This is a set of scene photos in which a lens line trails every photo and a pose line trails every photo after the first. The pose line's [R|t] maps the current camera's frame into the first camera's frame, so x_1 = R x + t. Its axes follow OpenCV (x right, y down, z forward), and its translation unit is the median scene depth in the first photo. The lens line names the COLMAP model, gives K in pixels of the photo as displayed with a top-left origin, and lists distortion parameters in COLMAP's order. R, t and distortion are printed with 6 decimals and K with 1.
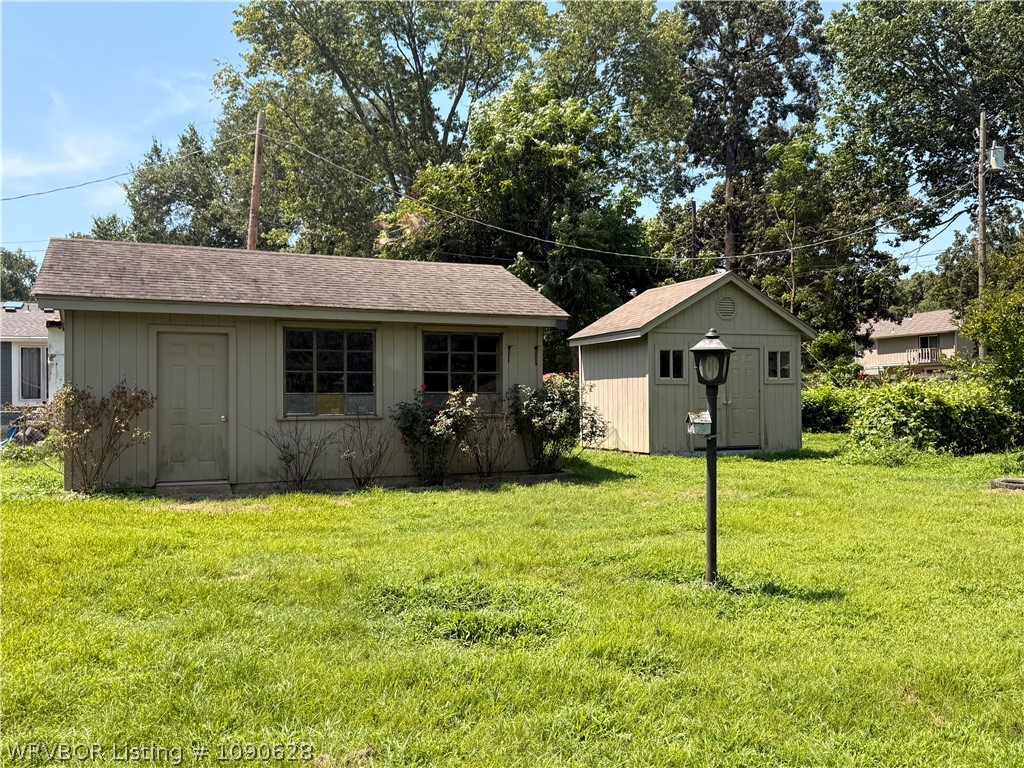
lens RADIAL K [[868.0, 0, 491.2], [0, 868.0, 388.4], [0, 0, 1]] dist [-0.002397, -0.008851]
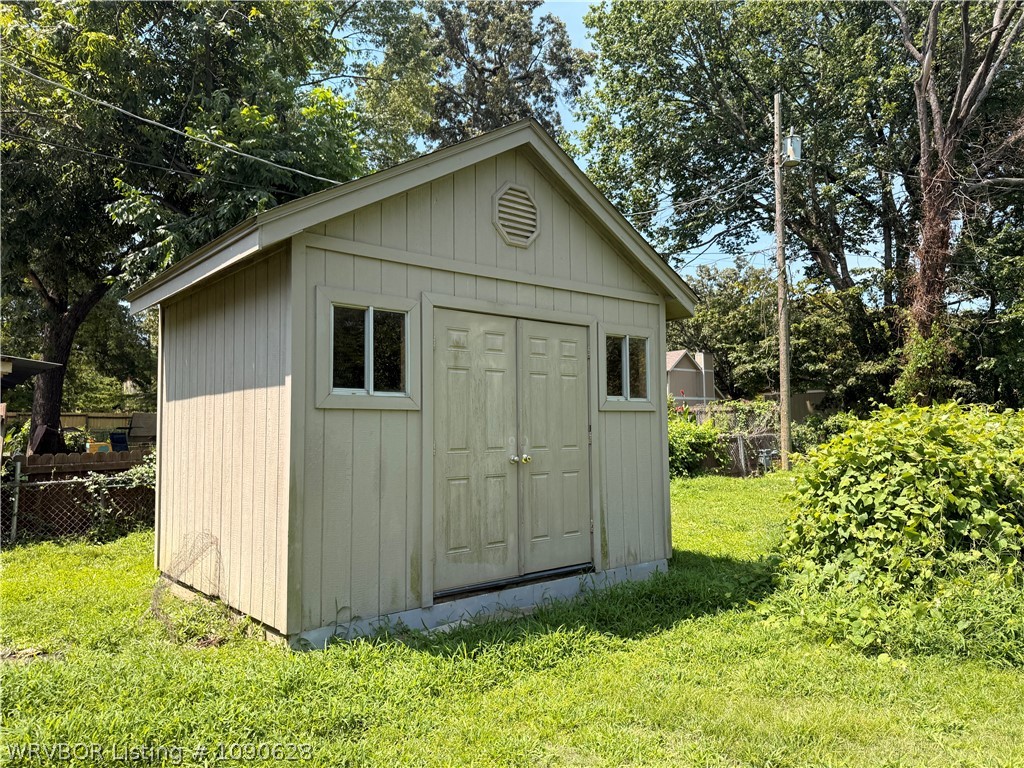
lens RADIAL K [[717.2, 0, 507.2], [0, 717.2, 387.5], [0, 0, 1]] dist [0.058758, -0.078913]
pose [[0.948158, 0.018392, 0.317268, 0.162122], [-0.003186, 0.998824, -0.048380, 0.000149], [-0.317784, 0.044861, 0.947101, 0.684944]]
